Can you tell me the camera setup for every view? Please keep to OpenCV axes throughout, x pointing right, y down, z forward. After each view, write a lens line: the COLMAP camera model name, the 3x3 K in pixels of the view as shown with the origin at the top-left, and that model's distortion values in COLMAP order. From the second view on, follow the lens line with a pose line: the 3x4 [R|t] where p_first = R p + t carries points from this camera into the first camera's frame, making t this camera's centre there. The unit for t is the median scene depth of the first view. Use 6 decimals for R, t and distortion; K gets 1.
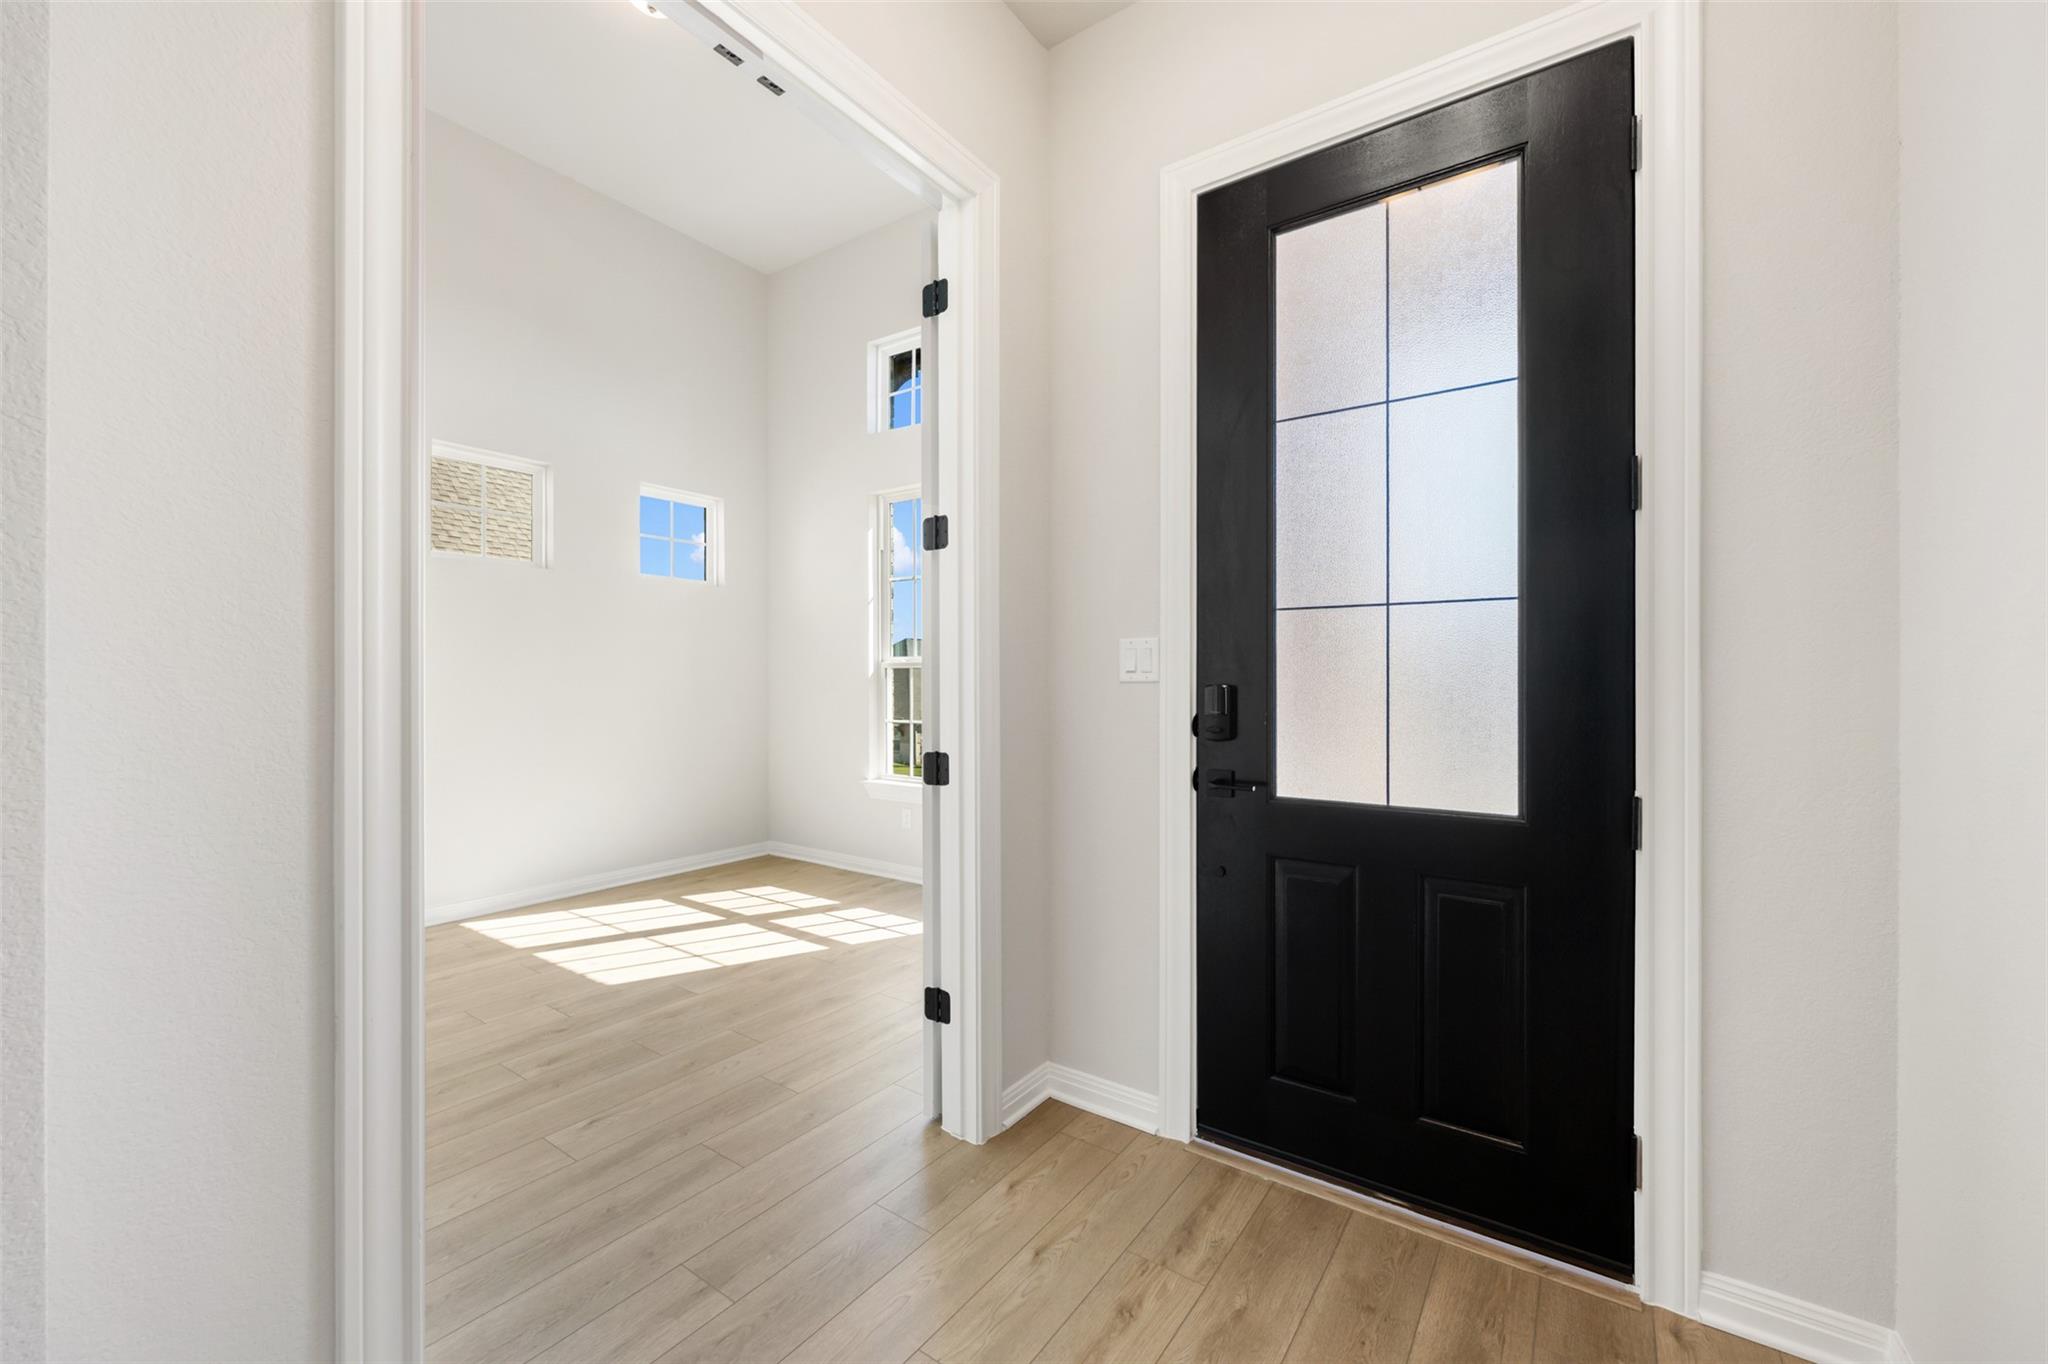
lens RADIAL K [[812.1, 0, 1020.5], [0, 812.1, 680.8], [0, 0, 1]] dist [-0.003494, 0.000806]
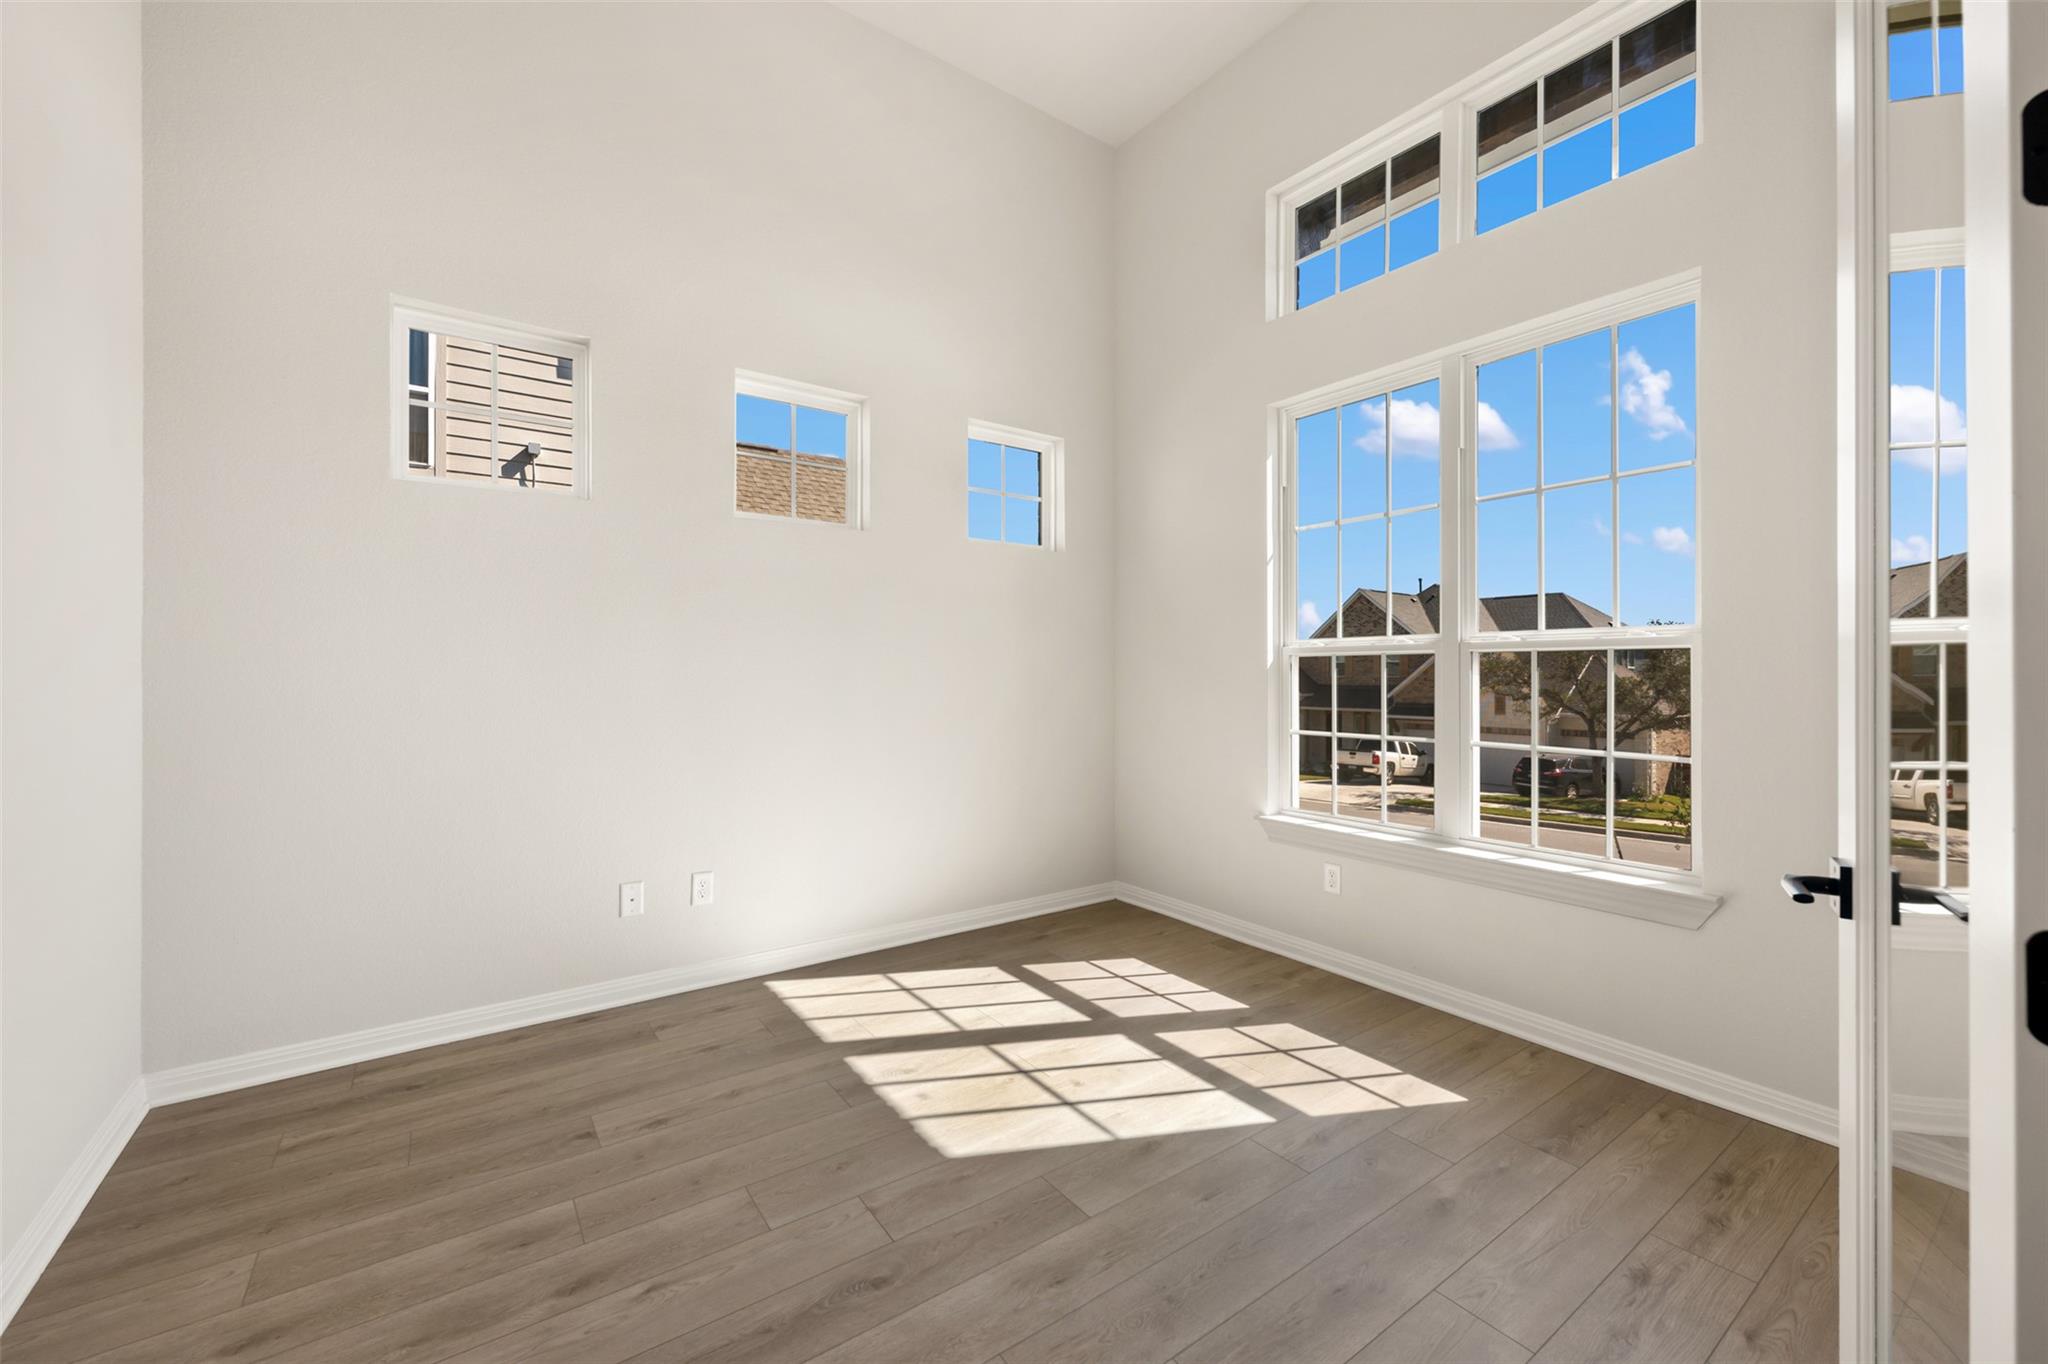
lens RADIAL K [[812.1, 0, 1025.0], [0, 812.1, 675.4], [0, 0, 1]] dist [-0.003494, 0.000806]
pose [[0.946146, 0.003573, -0.323720, -0.378757], [-0.002633, 0.999991, 0.003340, -0.001414], [0.323729, -0.002308, 0.946147, 0.648126]]
